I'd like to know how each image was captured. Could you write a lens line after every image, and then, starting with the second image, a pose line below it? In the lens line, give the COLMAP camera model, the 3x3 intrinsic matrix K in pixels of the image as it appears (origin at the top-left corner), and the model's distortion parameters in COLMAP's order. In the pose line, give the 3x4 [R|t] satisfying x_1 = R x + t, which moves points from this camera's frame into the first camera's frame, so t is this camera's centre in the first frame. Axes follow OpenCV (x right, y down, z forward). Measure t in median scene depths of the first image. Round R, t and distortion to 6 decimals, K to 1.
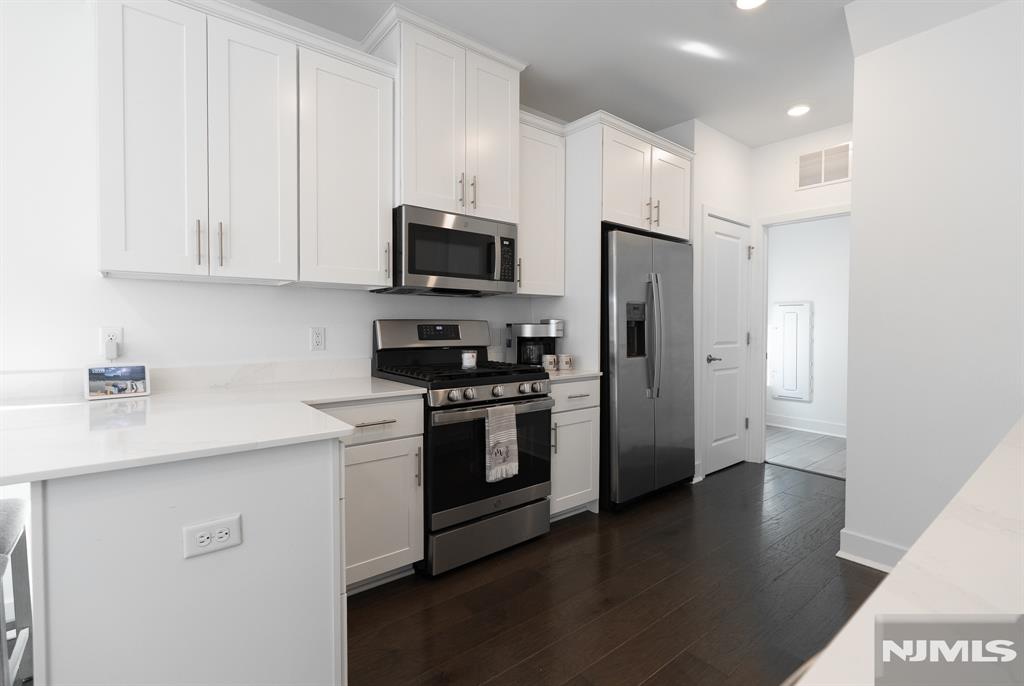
lens RADIAL K [[472.9, 0, 509.1], [0, 472.9, 332.9], [0, 0, 1]] dist [-0.006017, 0.000024]
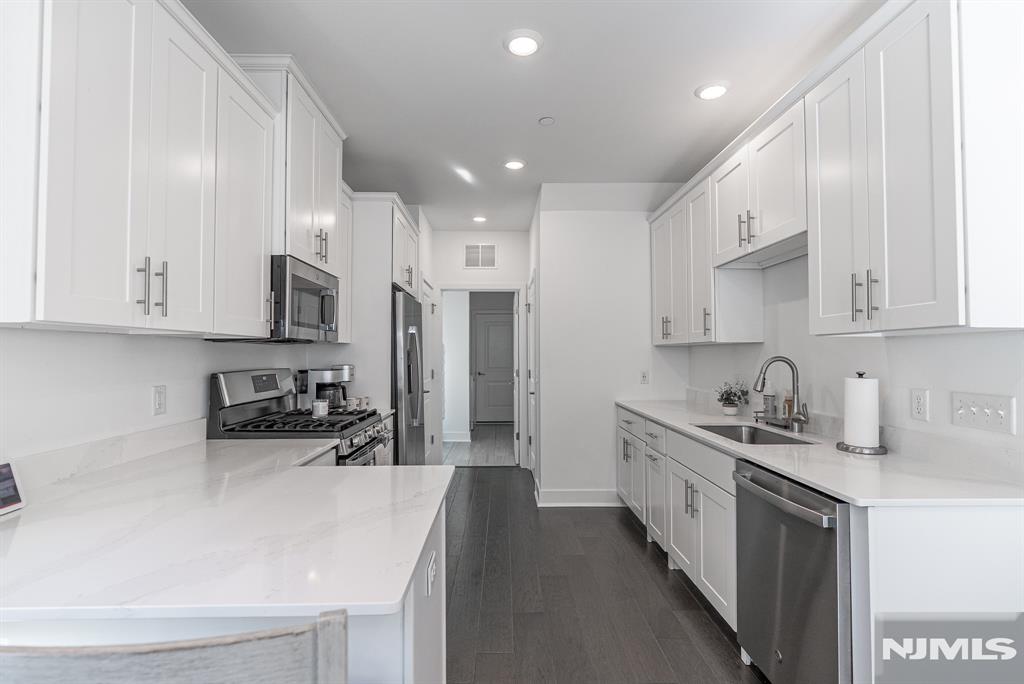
lens RADIAL K [[472.9, 0, 509.8], [0, 472.9, 336.4], [0, 0, 1]] dist [-0.006017, 0.000024]
pose [[0.614377, 0.027010, 0.788550, -0.588059], [0.015744, 0.998795, -0.046478, -0.042103], [-0.788855, 0.040970, 0.613212, 0.041910]]
